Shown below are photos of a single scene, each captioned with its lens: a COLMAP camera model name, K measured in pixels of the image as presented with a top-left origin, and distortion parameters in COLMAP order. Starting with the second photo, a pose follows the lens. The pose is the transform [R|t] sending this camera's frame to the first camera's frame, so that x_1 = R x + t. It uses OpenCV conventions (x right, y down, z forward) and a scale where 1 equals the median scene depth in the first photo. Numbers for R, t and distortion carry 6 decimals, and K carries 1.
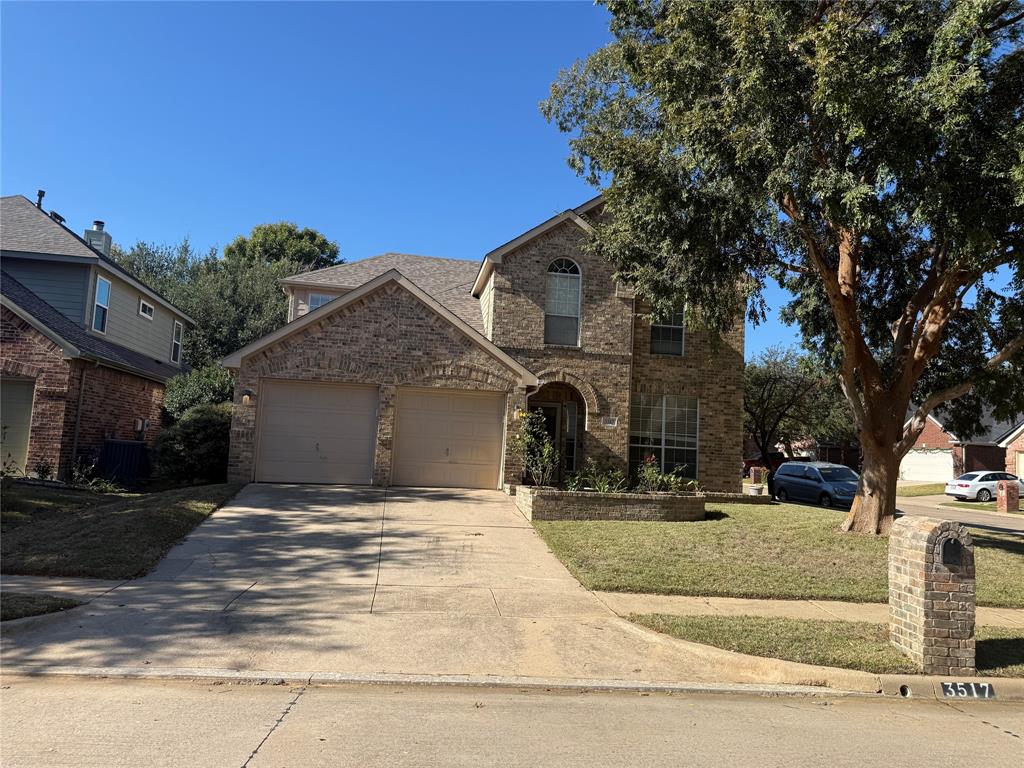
lens RADIAL K [[700.7, 0, 508.5], [0, 700.7, 383.3], [0, 0, 1]] dist [0.100429, -0.147752]
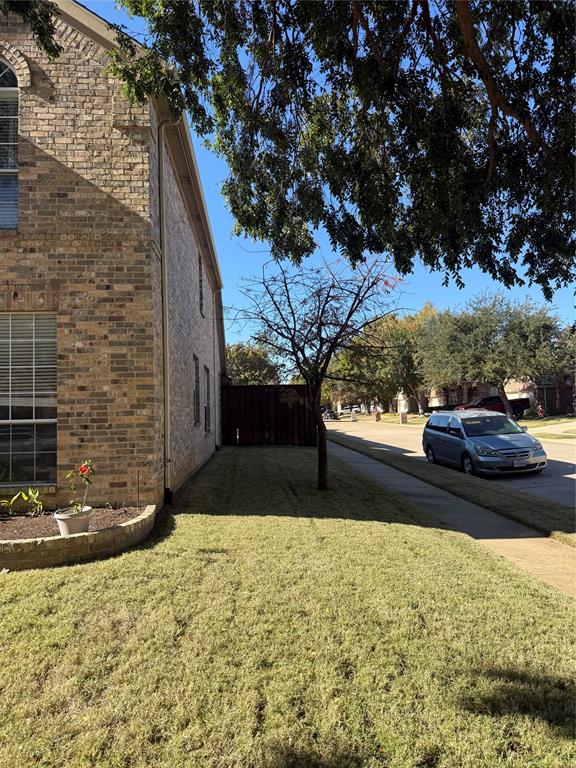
lens RADIAL K [[525.5, 0, 287.6], [0, 525.5, 378.4], [0, 0, 1]] dist [0.100429, -0.147752]
pose [[0.993980, -0.076164, -0.078764, 0.473530], [0.079168, 0.996220, 0.035749, 0.066796], [0.075744, -0.041769, 0.996252, 0.679747]]
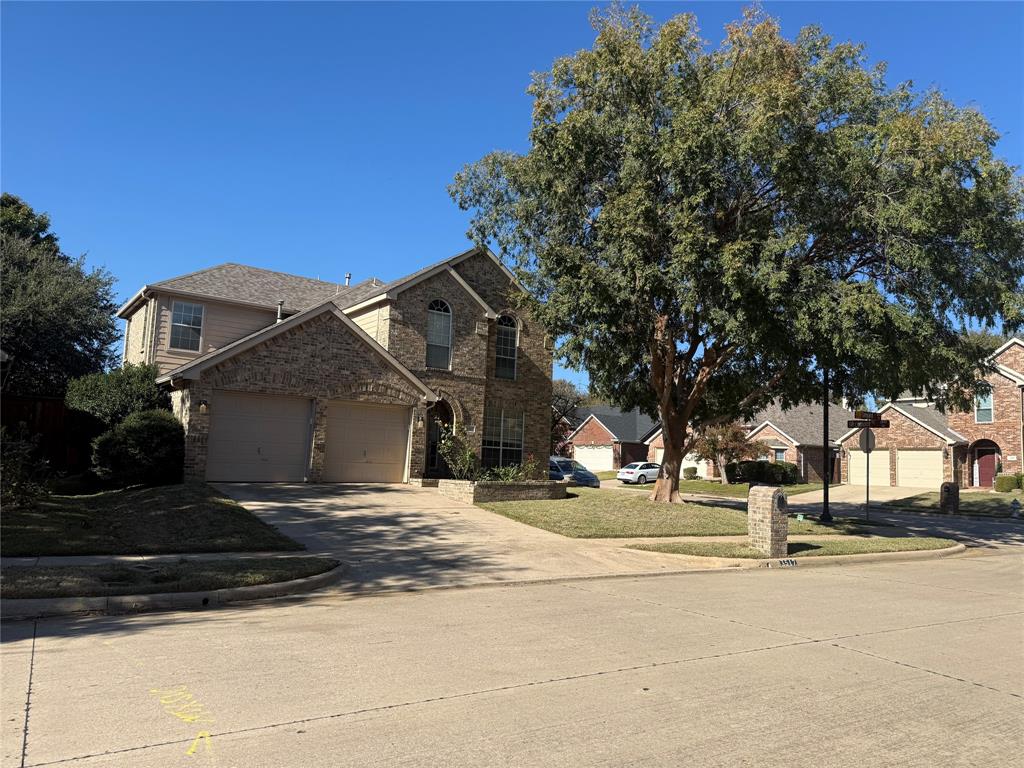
lens RADIAL K [[700.7, 0, 508.5], [0, 700.7, 383.3], [0, 0, 1]] dist [0.100429, -0.147752]
pose [[0.887338, 0.039087, 0.459461, -0.397142], [-0.042688, 0.999085, -0.002550, -0.029914], [-0.459140, -0.017351, 0.888195, -0.191094]]
